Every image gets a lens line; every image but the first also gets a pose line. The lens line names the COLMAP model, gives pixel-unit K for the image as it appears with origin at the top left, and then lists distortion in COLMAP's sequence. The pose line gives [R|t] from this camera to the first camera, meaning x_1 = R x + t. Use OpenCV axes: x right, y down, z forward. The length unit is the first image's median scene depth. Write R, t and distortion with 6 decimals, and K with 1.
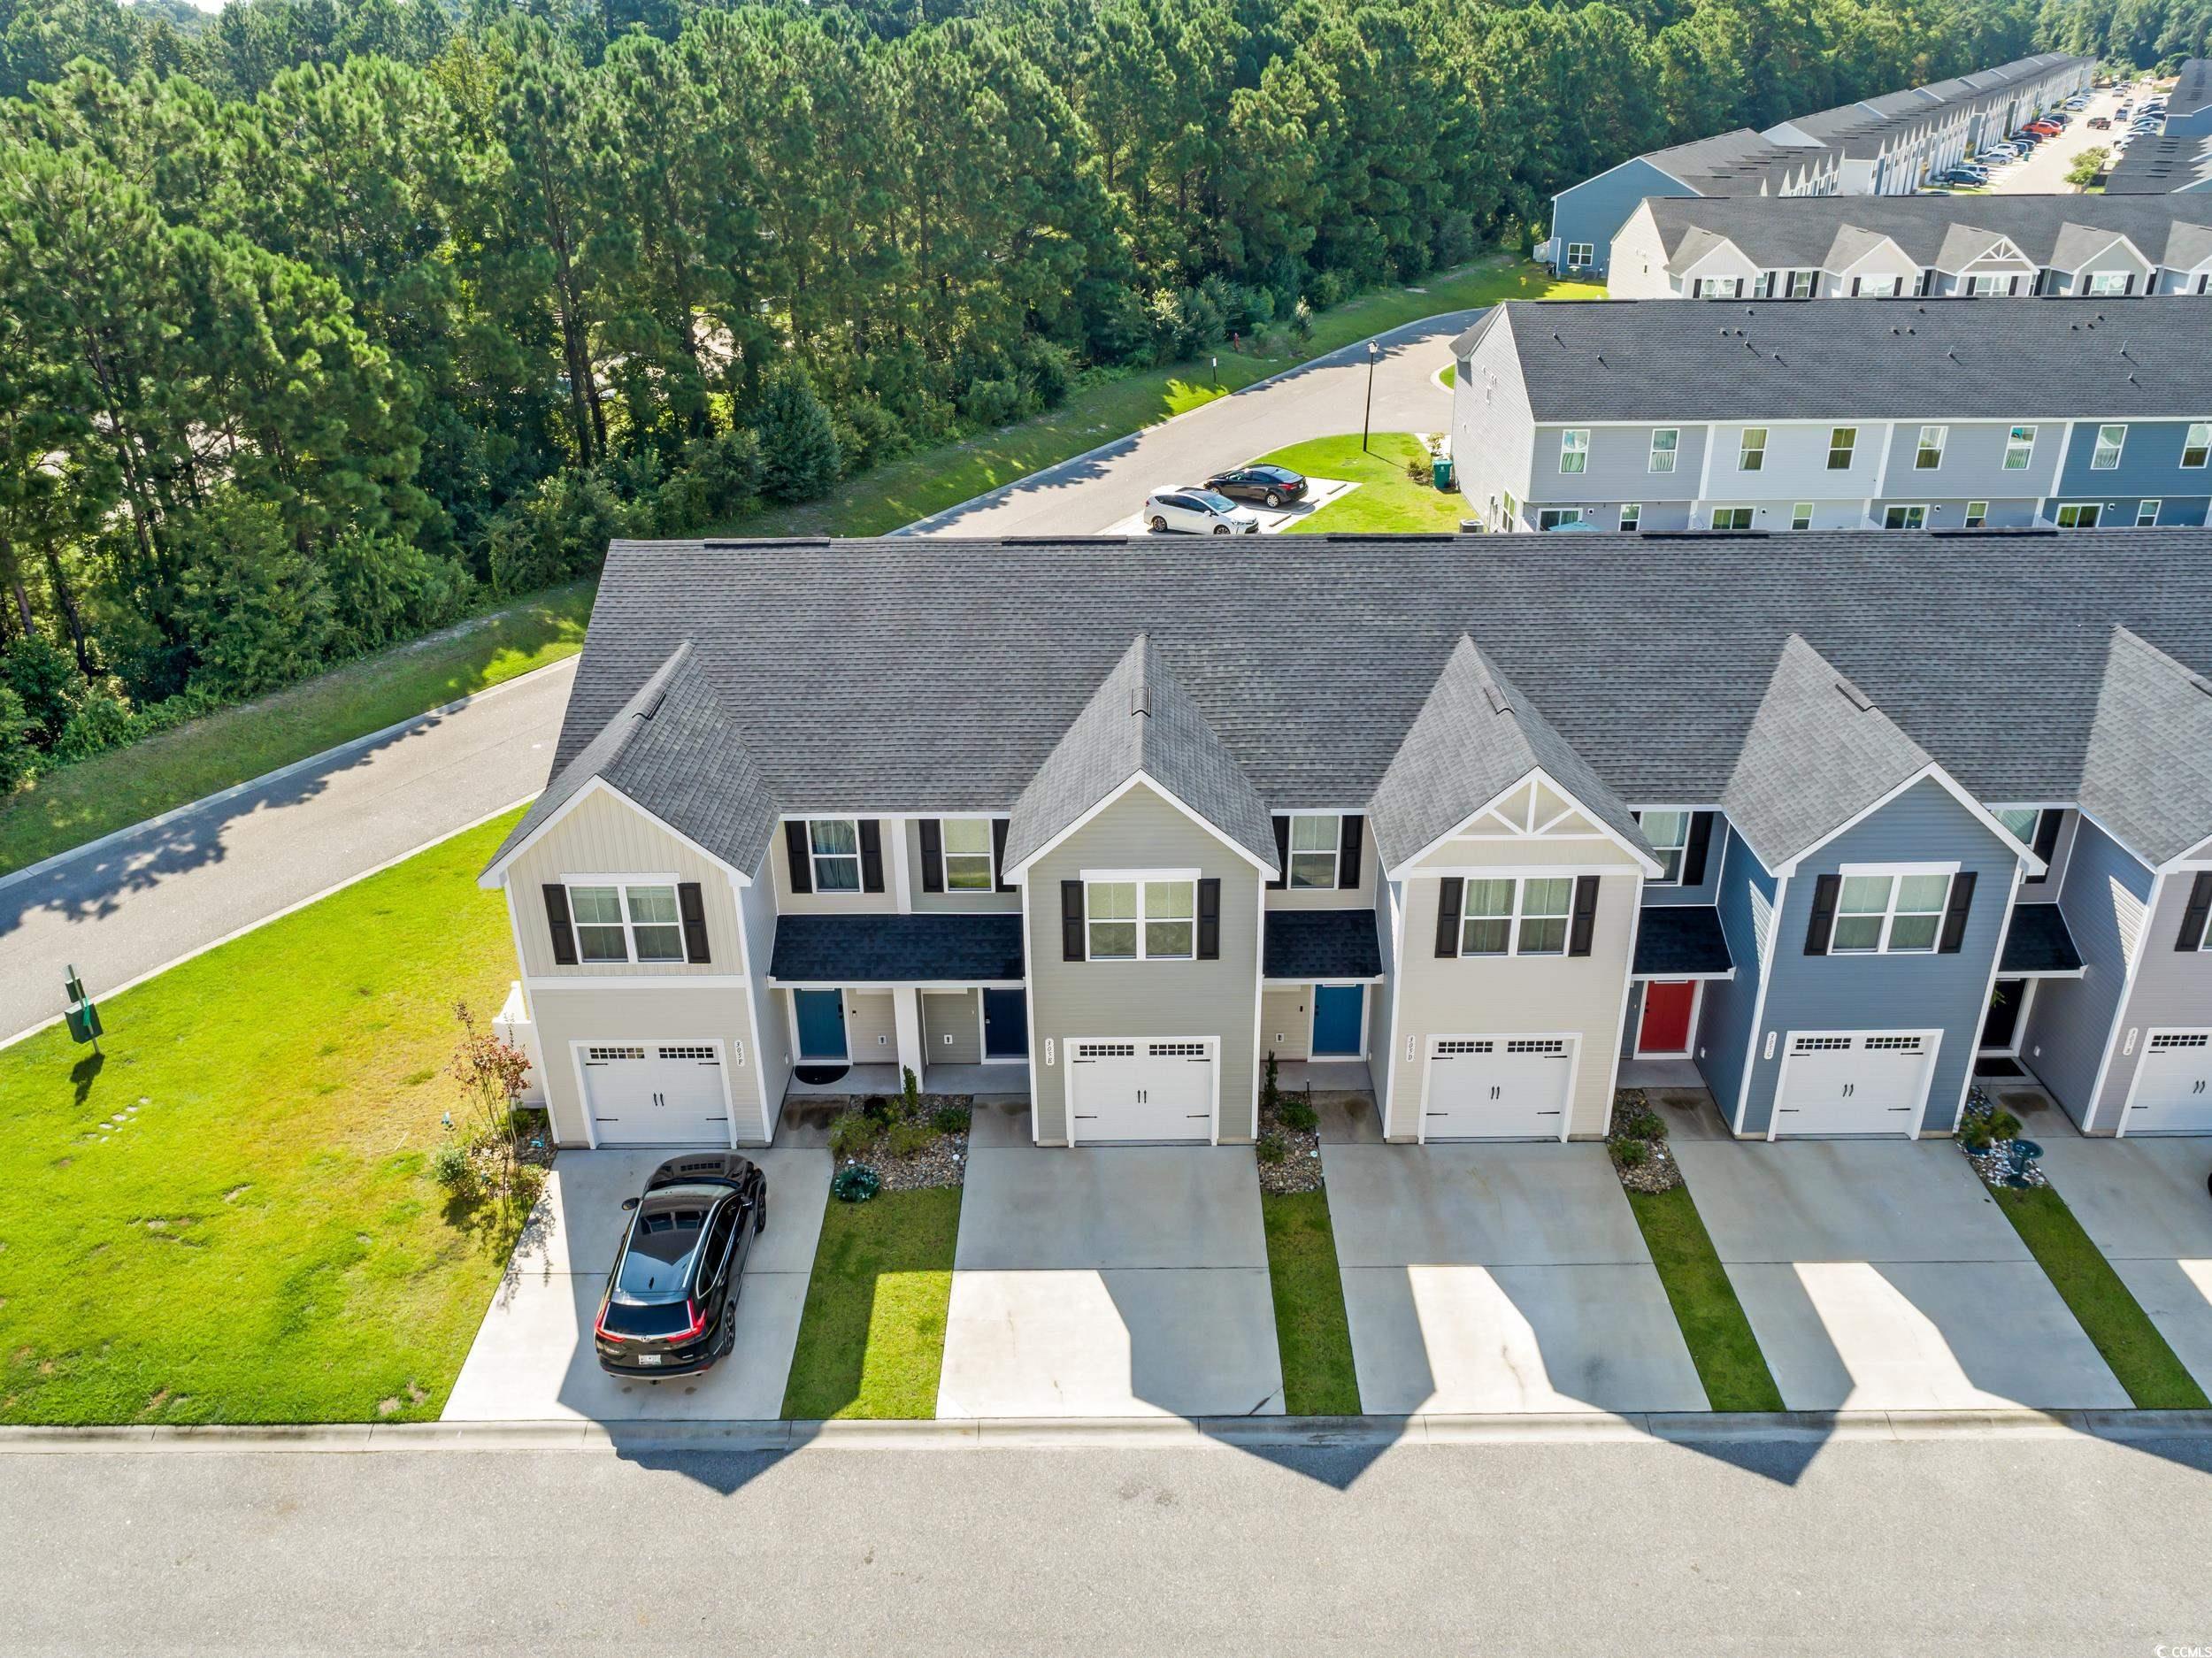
lens RADIAL K [[1776.3, 0, 1116.7], [0, 1776.3, 821.6], [0, 0, 1]] dist [-0.022216, 0.018808]
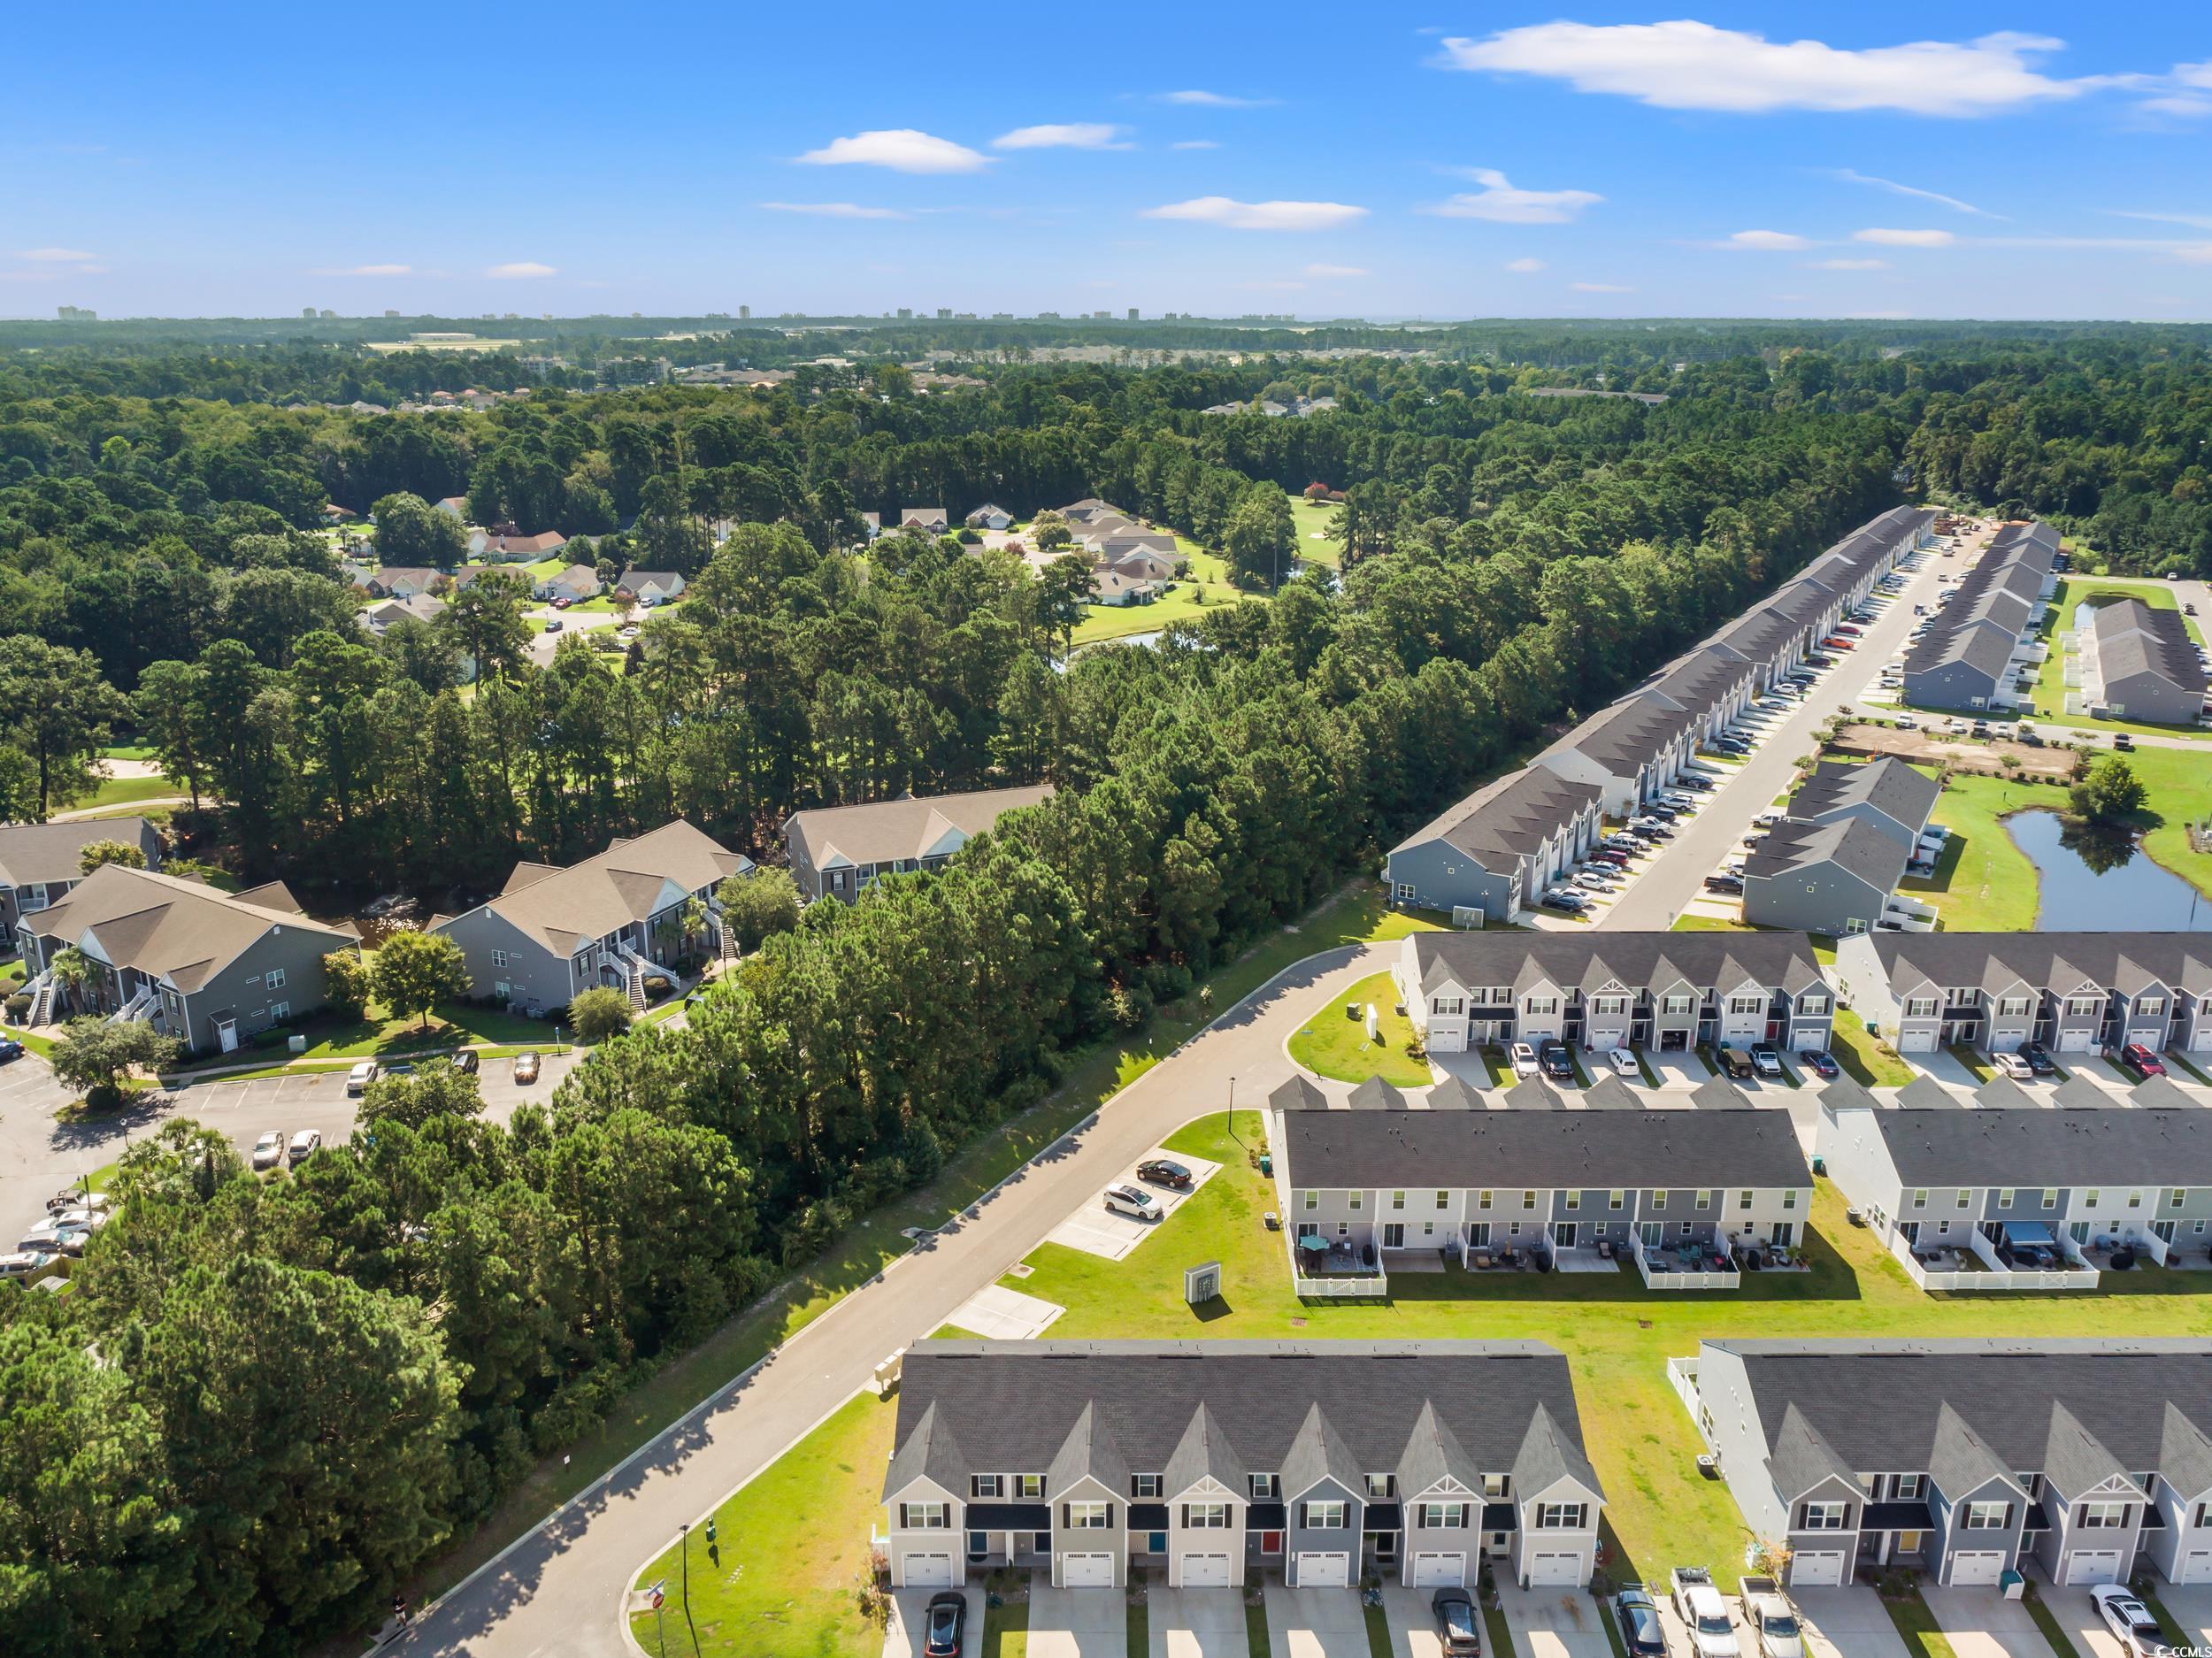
lens RADIAL K [[1776.3, 0, 1116.4], [0, 1776.3, 832.5], [0, 0, 1]] dist [-0.022216, 0.018808]
pose [[0.999906, 0.011048, 0.008074, 0.023951], [-0.009699, 0.988425, -0.151400, -0.637973], [-0.009653, 0.151307, 0.988440, -2.191744]]
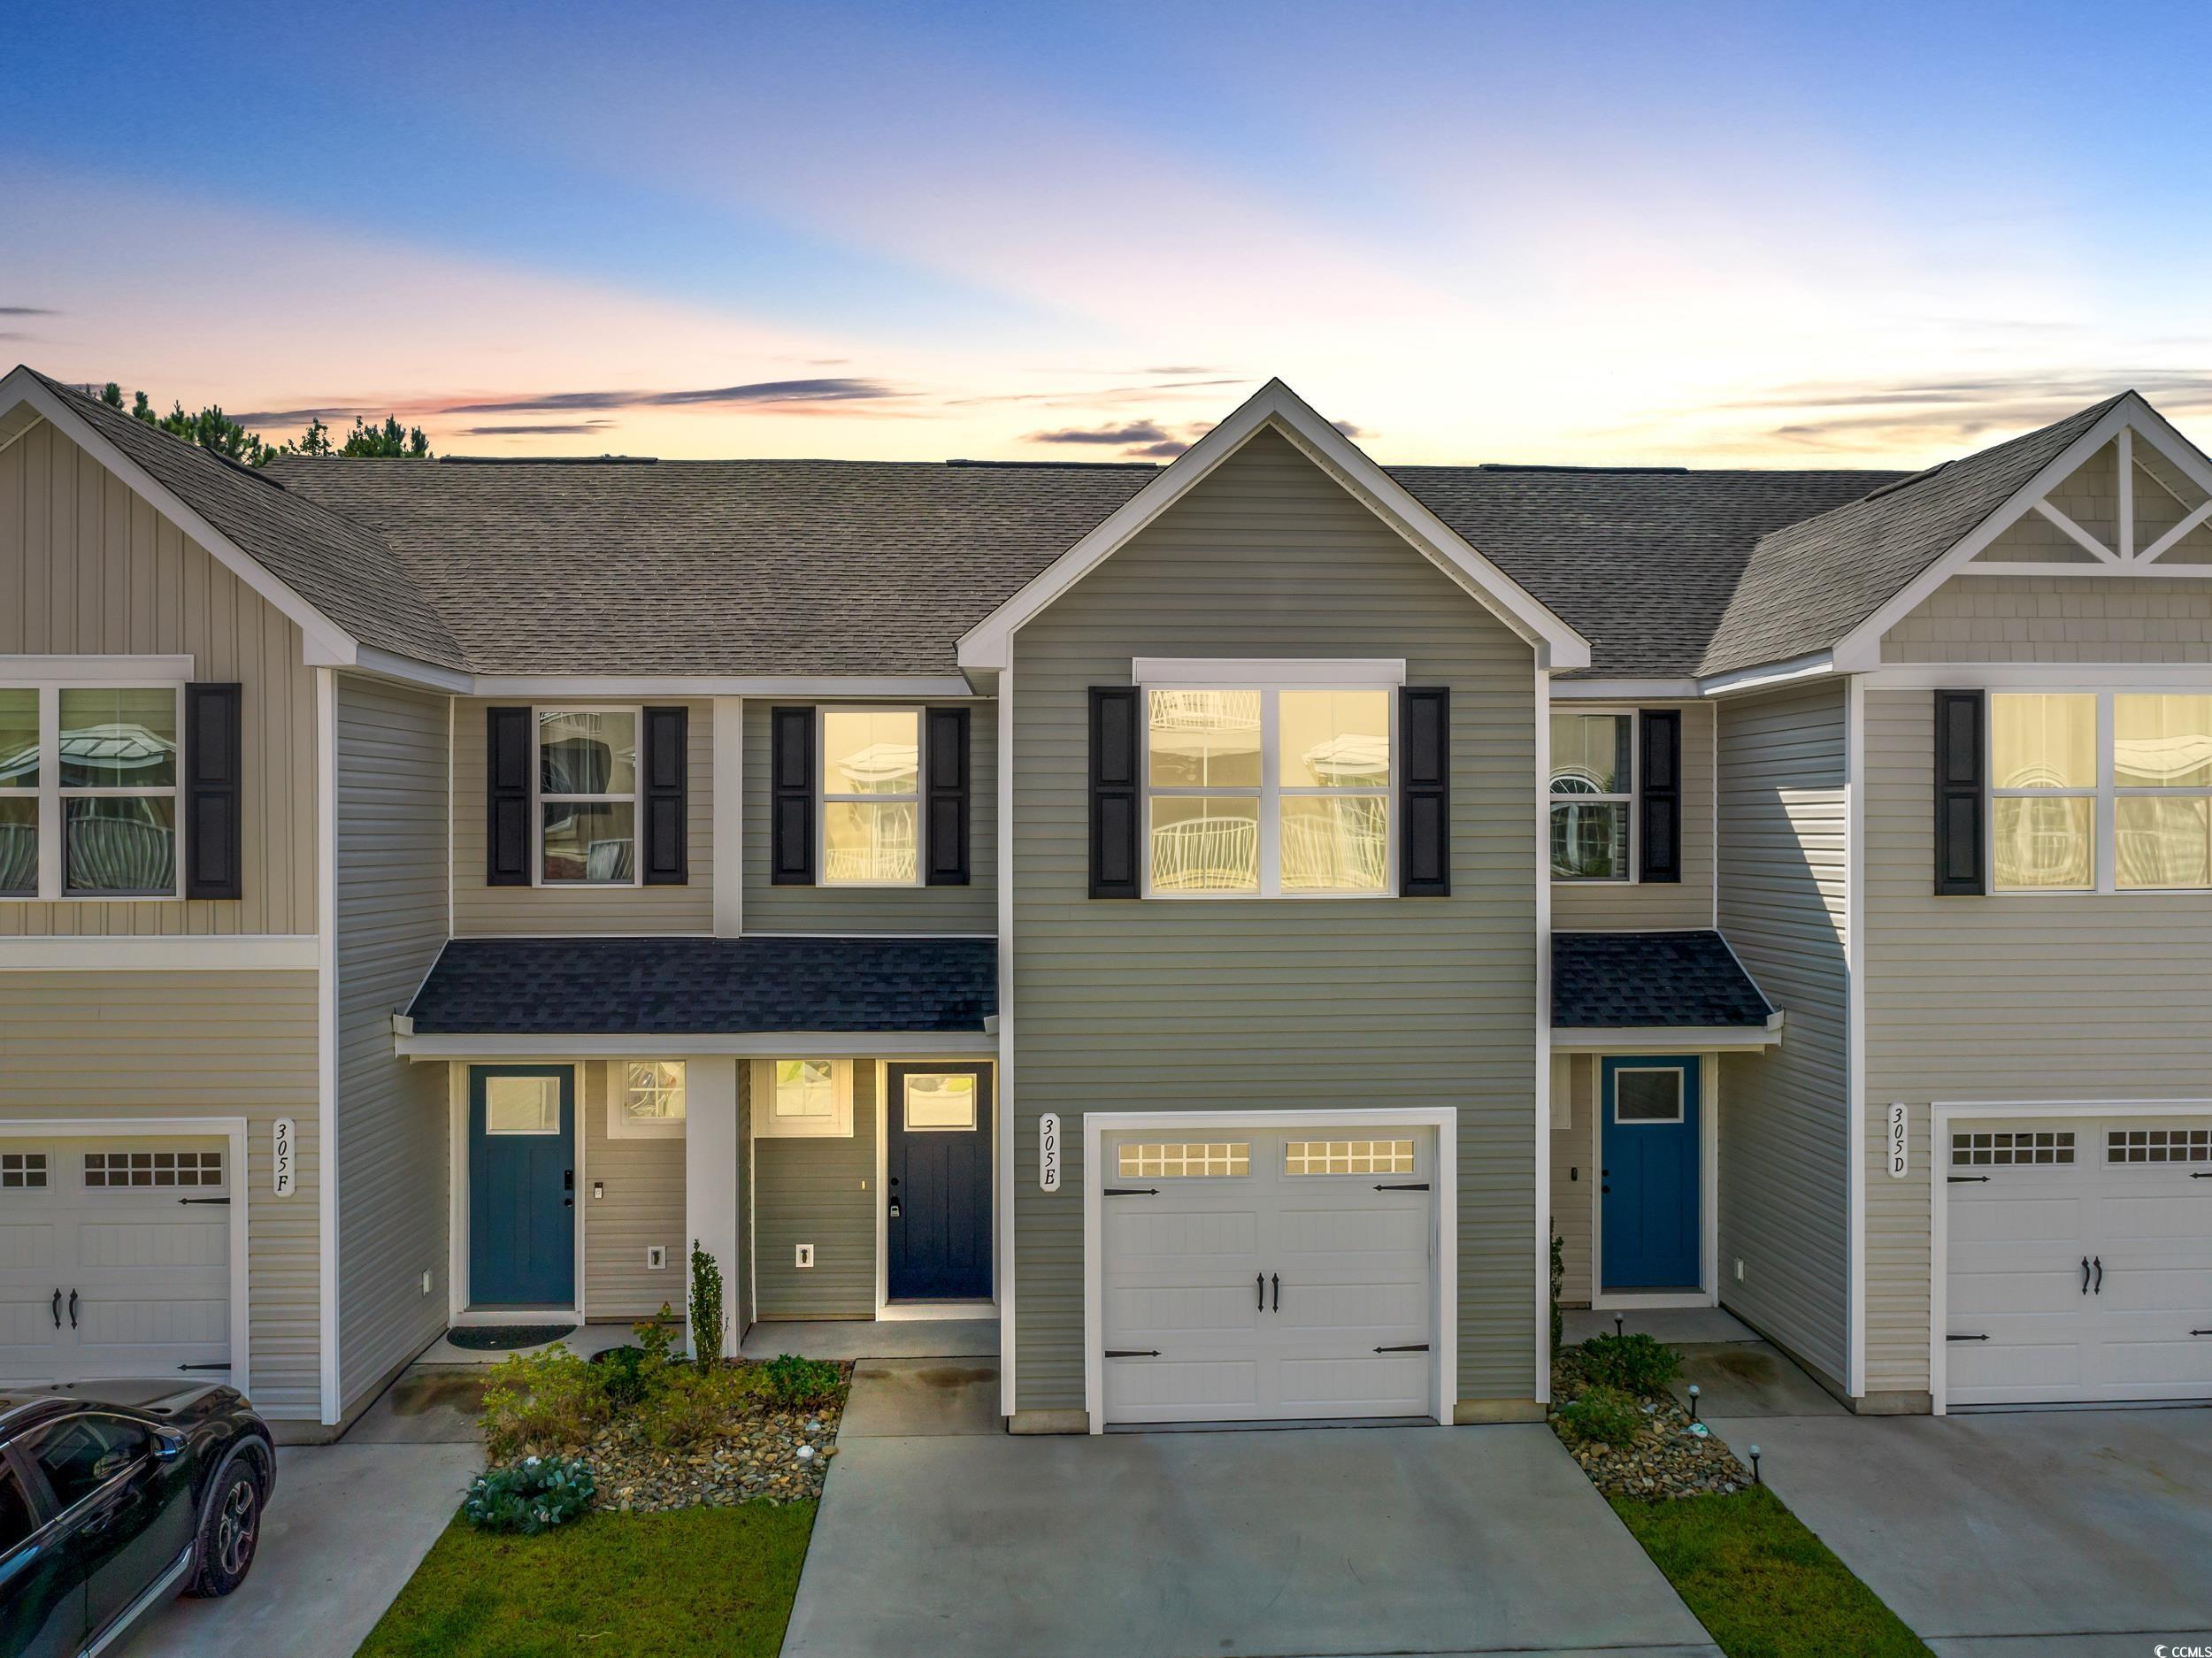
lens RADIAL K [[1776.3, 0, 1120.7], [0, 1776.3, 775.7], [0, 0, 1]] dist [-0.022216, 0.018808]
pose [[0.998315, 0.010533, 0.057055, -0.045219], [0.016063, 0.894773, -0.446232, 0.232643], [-0.055752, 0.446397, 0.893097, 0.583285]]
